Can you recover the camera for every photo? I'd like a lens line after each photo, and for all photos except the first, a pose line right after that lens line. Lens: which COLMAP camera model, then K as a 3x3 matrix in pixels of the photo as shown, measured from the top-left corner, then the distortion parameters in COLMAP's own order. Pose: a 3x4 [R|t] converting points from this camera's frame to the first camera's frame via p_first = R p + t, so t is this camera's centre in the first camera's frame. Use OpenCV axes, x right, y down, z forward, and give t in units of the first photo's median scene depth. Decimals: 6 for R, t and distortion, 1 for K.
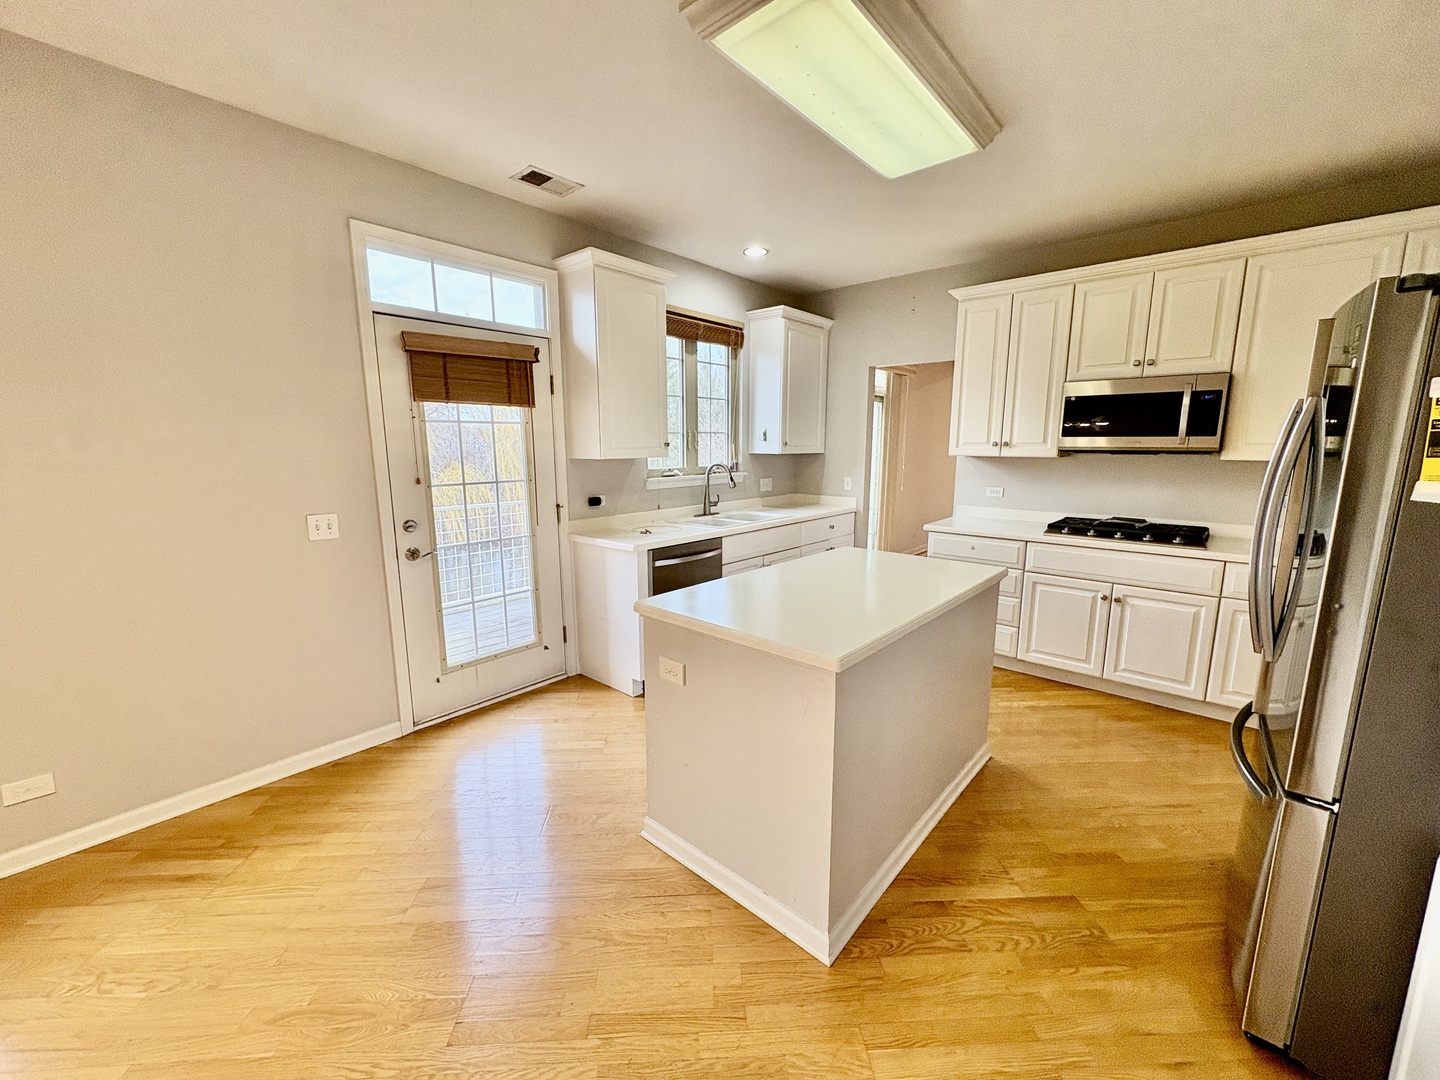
lens RADIAL K [[570.9, 0, 717.9], [0, 570.9, 538.2], [0, 0, 1]] dist [0.001575, 0.000255]
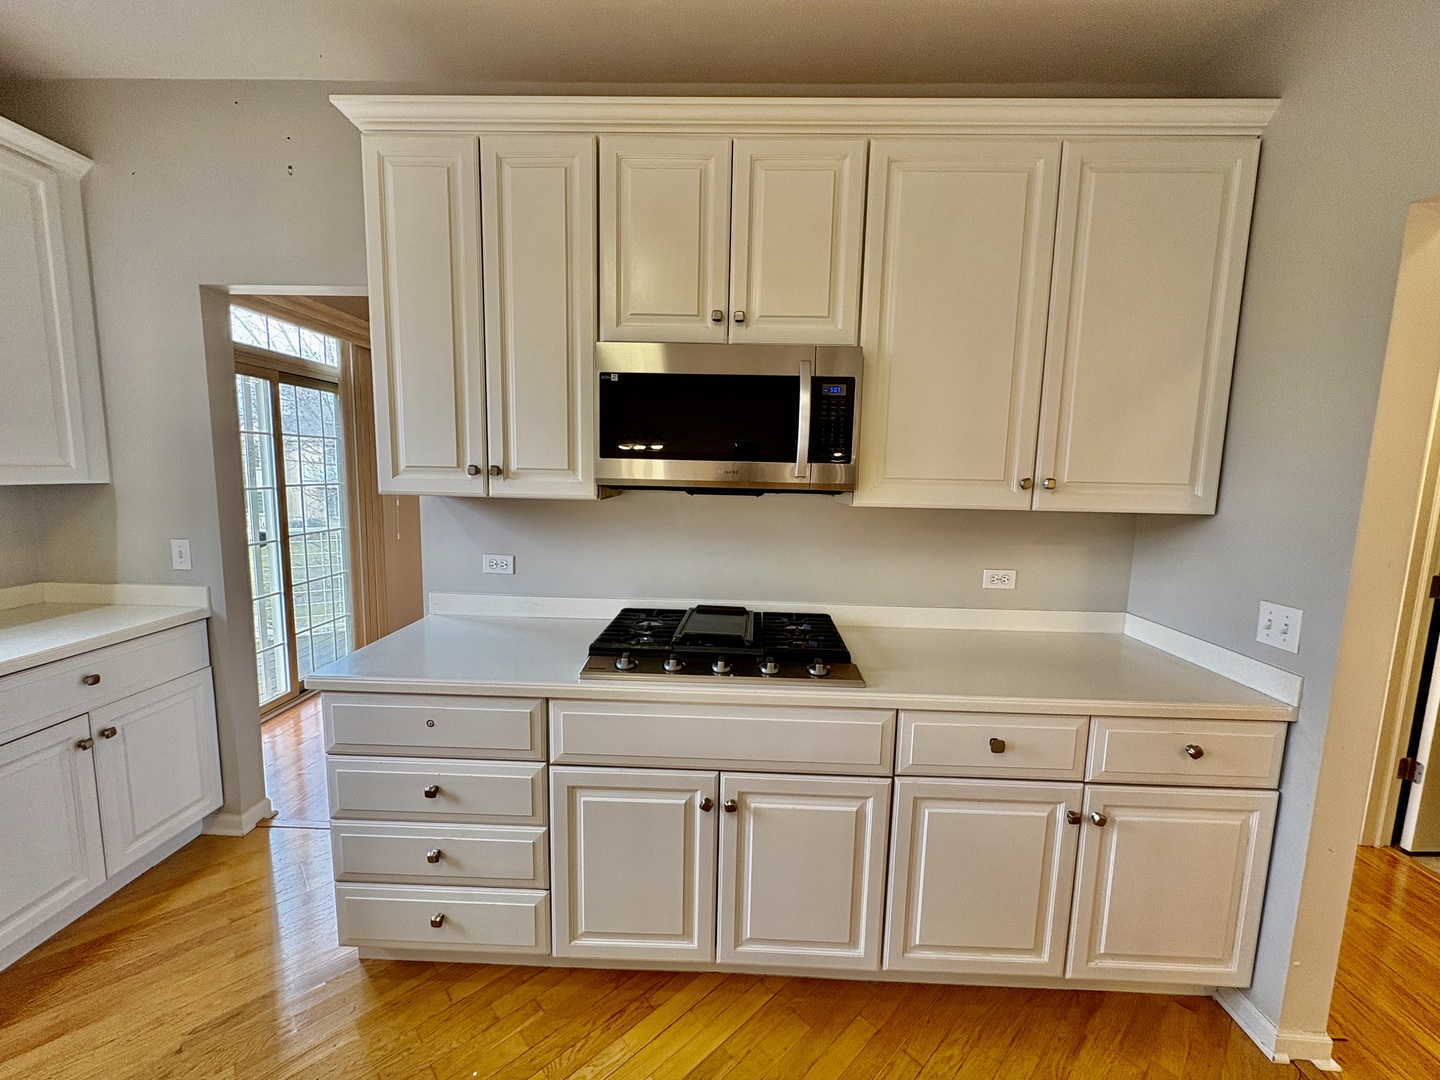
lens RADIAL K [[570.9, 0, 717.9], [0, 570.9, 538.2], [0, 0, 1]] dist [0.001575, 0.000255]
pose [[0.766287, -0.059173, 0.639768, 0.388787], [0.084262, 0.996405, -0.008766, -0.103604], [-0.636949, 0.060625, 0.768518, 0.608023]]
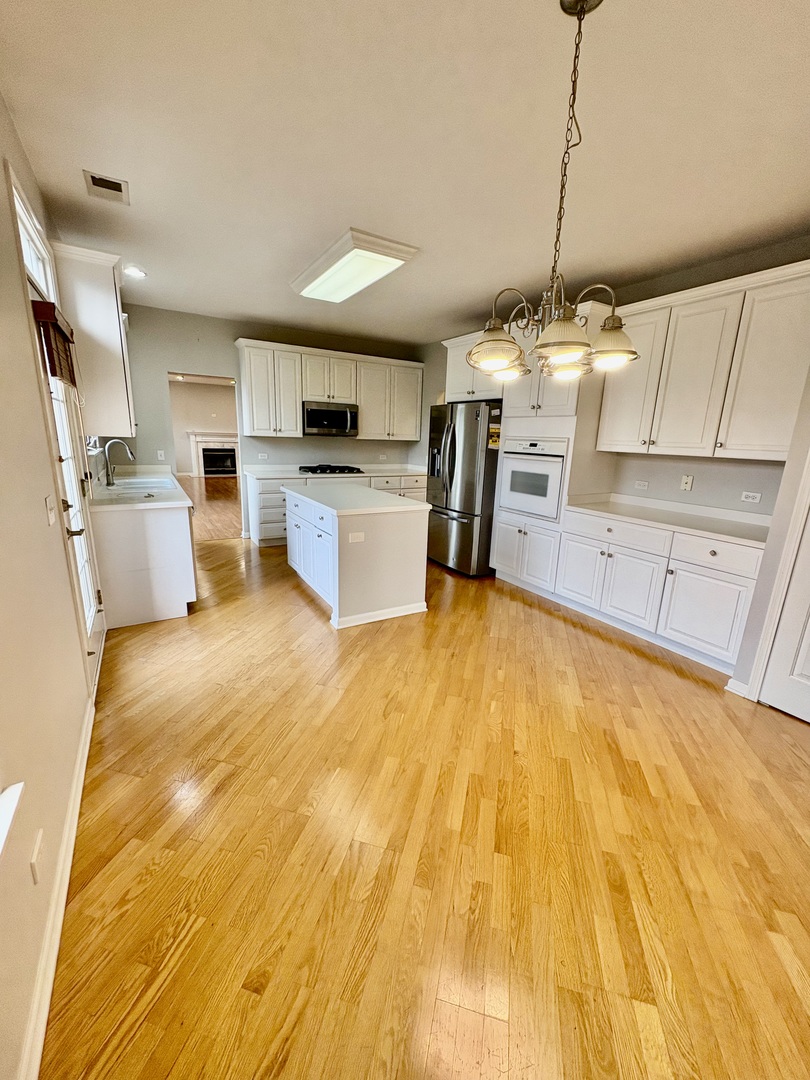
lens RADIAL K [[428.1, 0, 405.0], [0, 428.1, 540.0], [0, 0, 1]] dist [0.001575, 0.000255]
pose [[0.304995, -0.216727, 0.927366, -0.887829], [0.123505, 0.974540, 0.187133, -0.024278], [-0.944312, 0.057460, 0.323996, 0.171791]]
